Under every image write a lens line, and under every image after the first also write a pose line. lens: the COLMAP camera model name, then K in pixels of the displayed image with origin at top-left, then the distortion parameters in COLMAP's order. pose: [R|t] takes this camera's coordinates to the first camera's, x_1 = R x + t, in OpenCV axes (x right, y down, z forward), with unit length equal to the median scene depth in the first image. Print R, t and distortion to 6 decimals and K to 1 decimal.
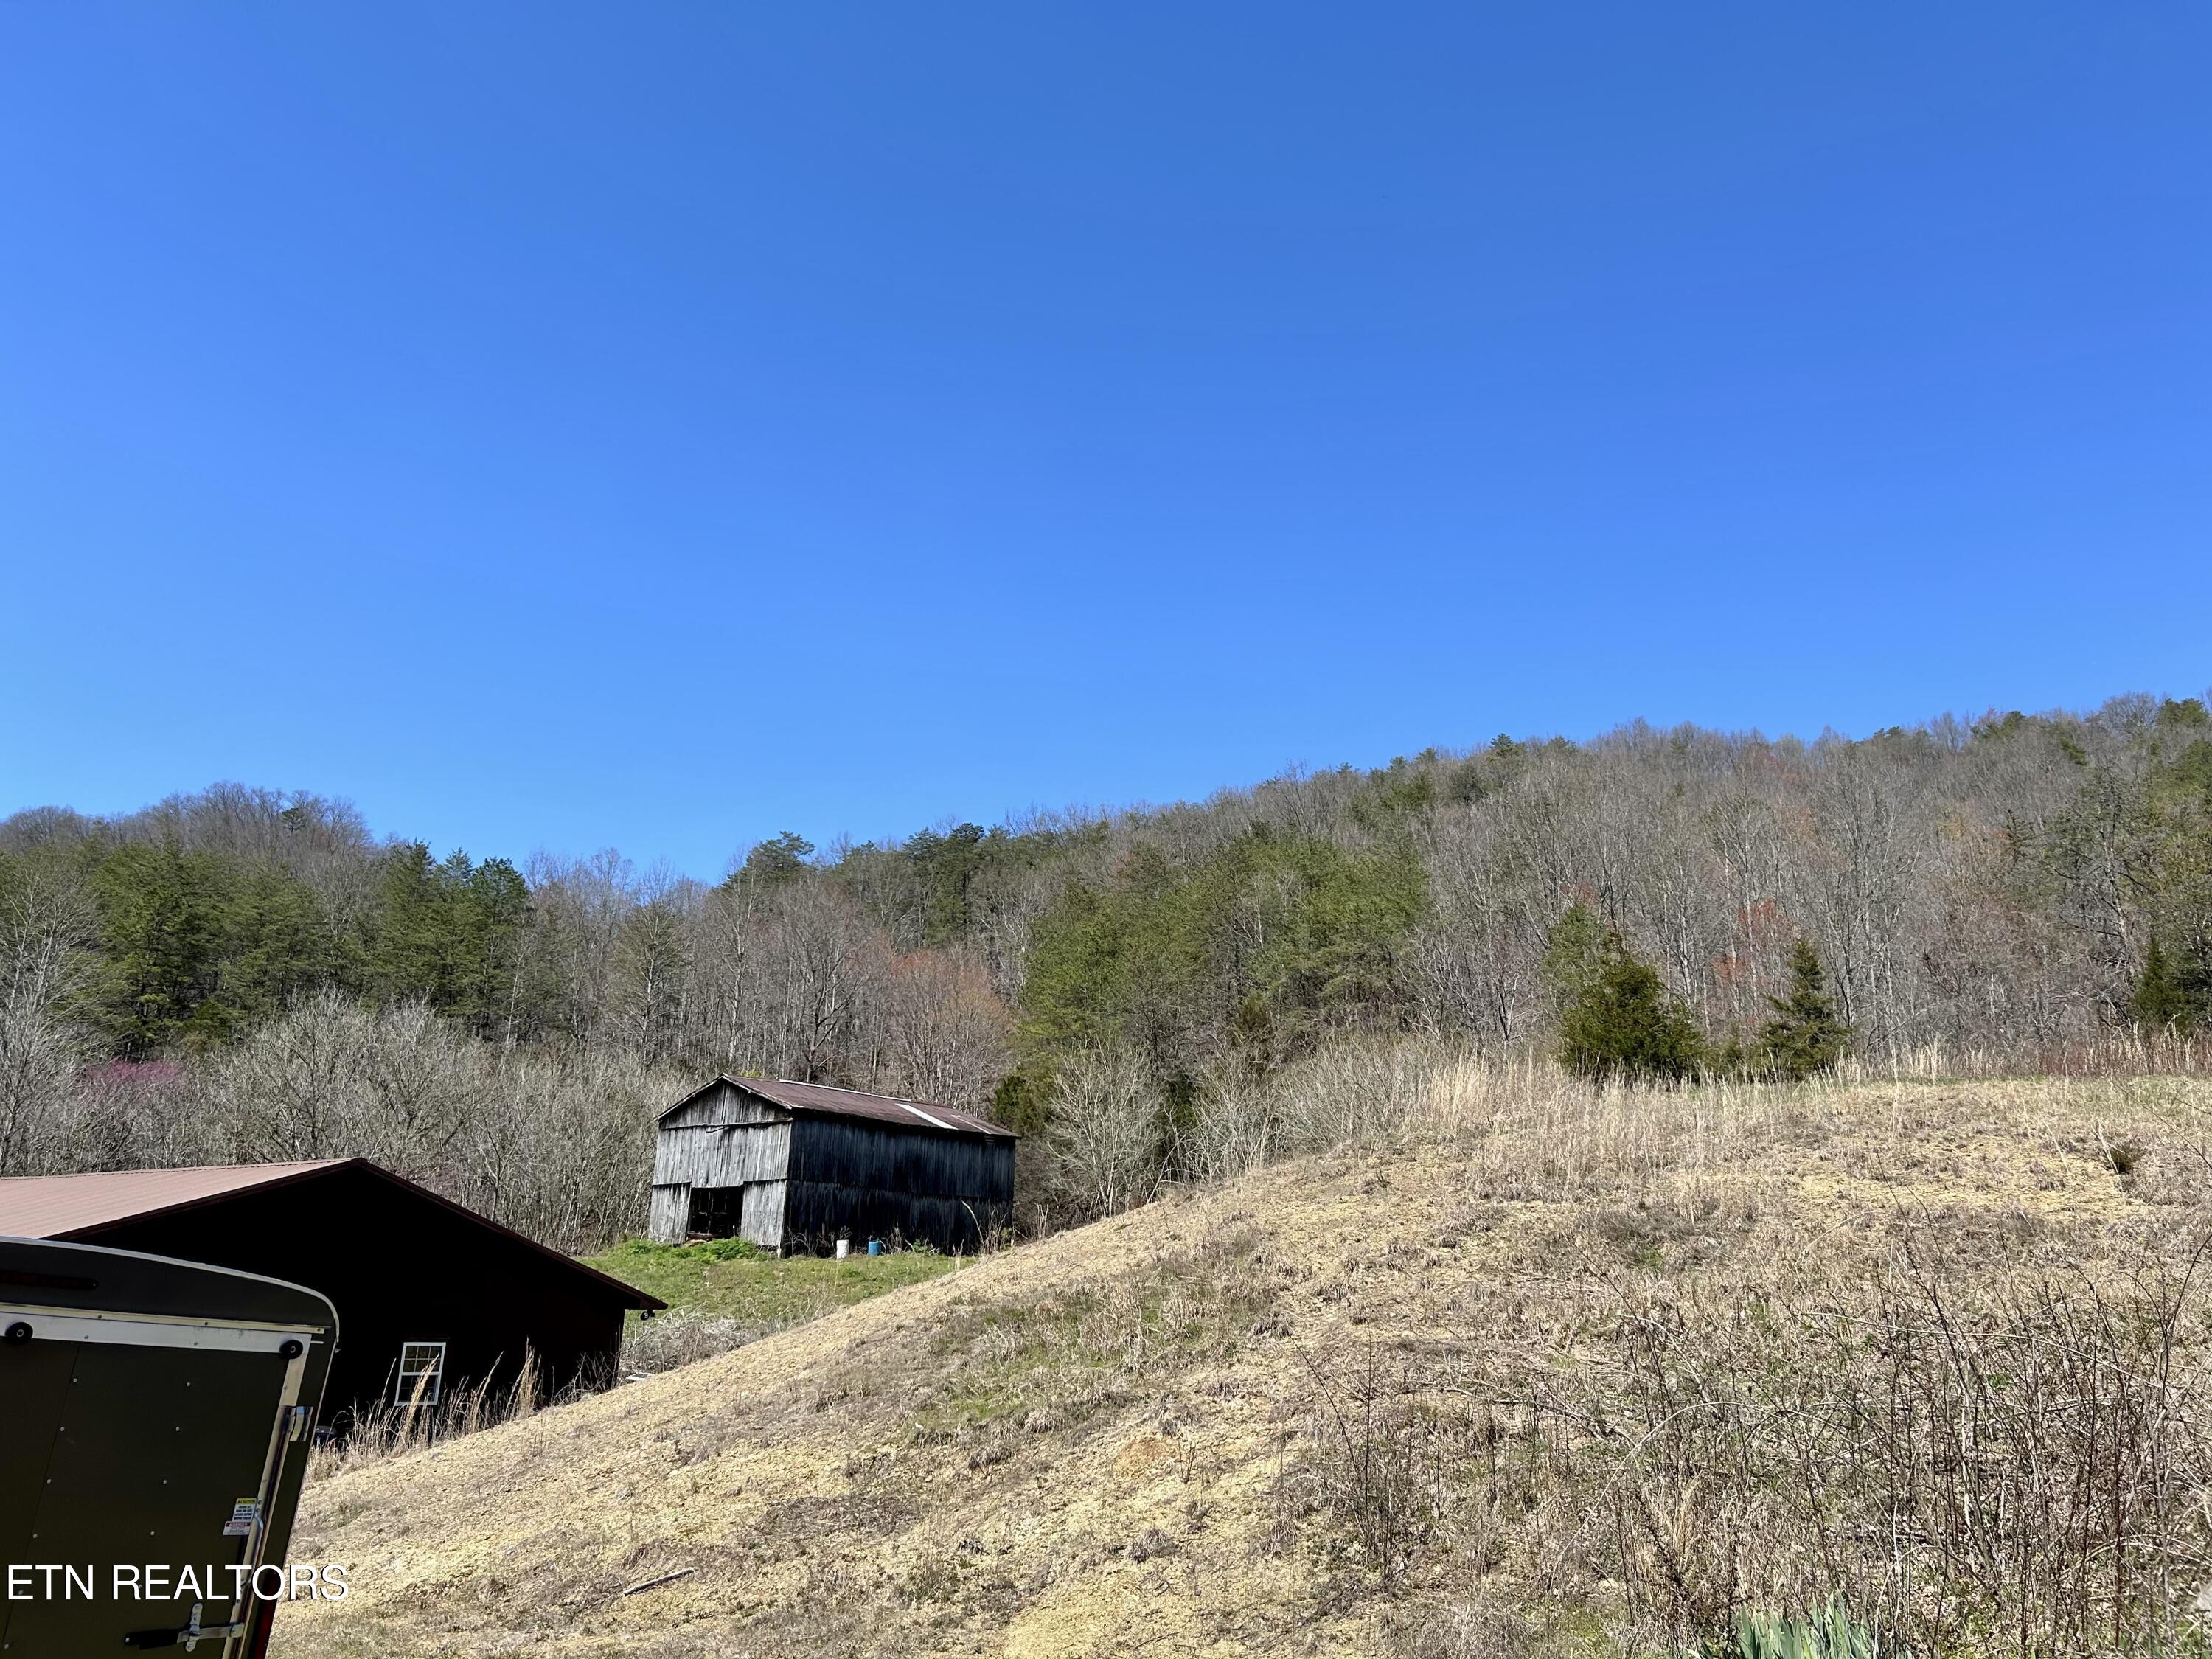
lens RADIAL K [[1661.5, 0, 1111.9], [0, 1661.5, 816.5], [0, 0, 1]] dist [0.092667, -0.094468]
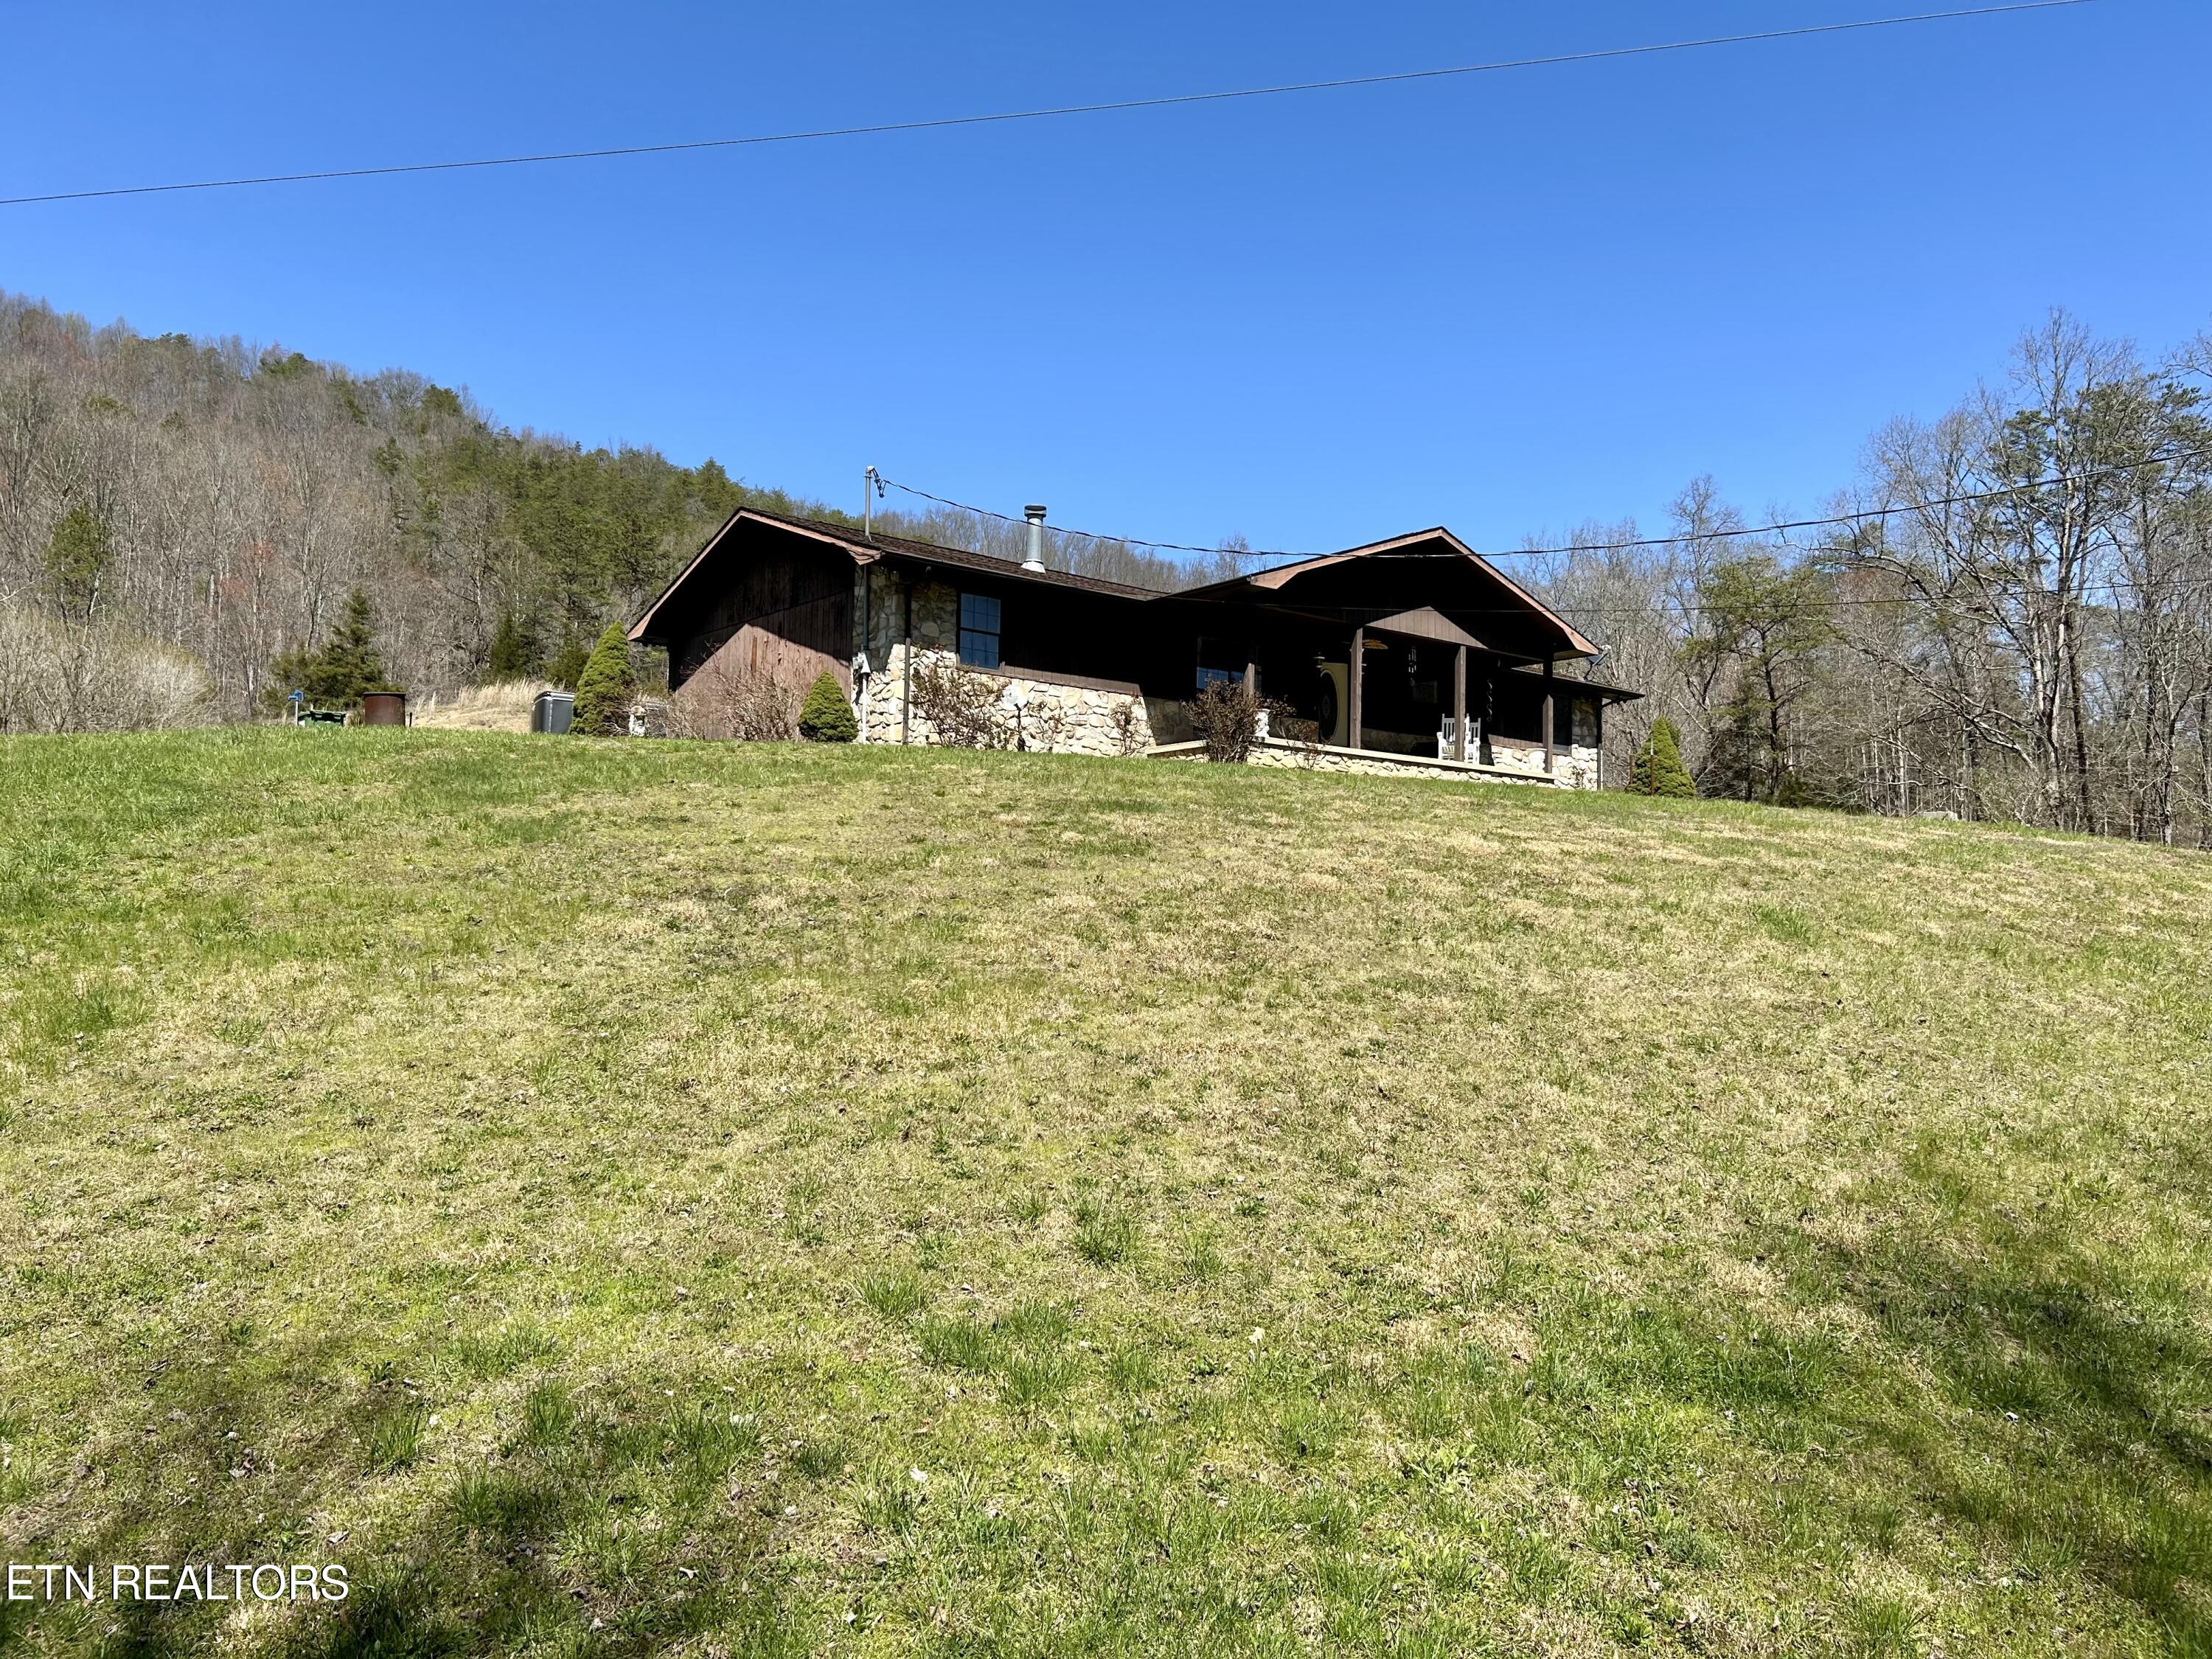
lens RADIAL K [[1675.1, 0, 1077.1], [0, 1675.1, 832.0], [0, 0, 1]] dist [0.063554, -0.055114]
pose [[0.553661, 0.035958, 0.831965, -1.890802], [-0.232873, 0.965893, 0.113228, -0.140169], [-0.799518, -0.256432, 0.543151, -1.370741]]
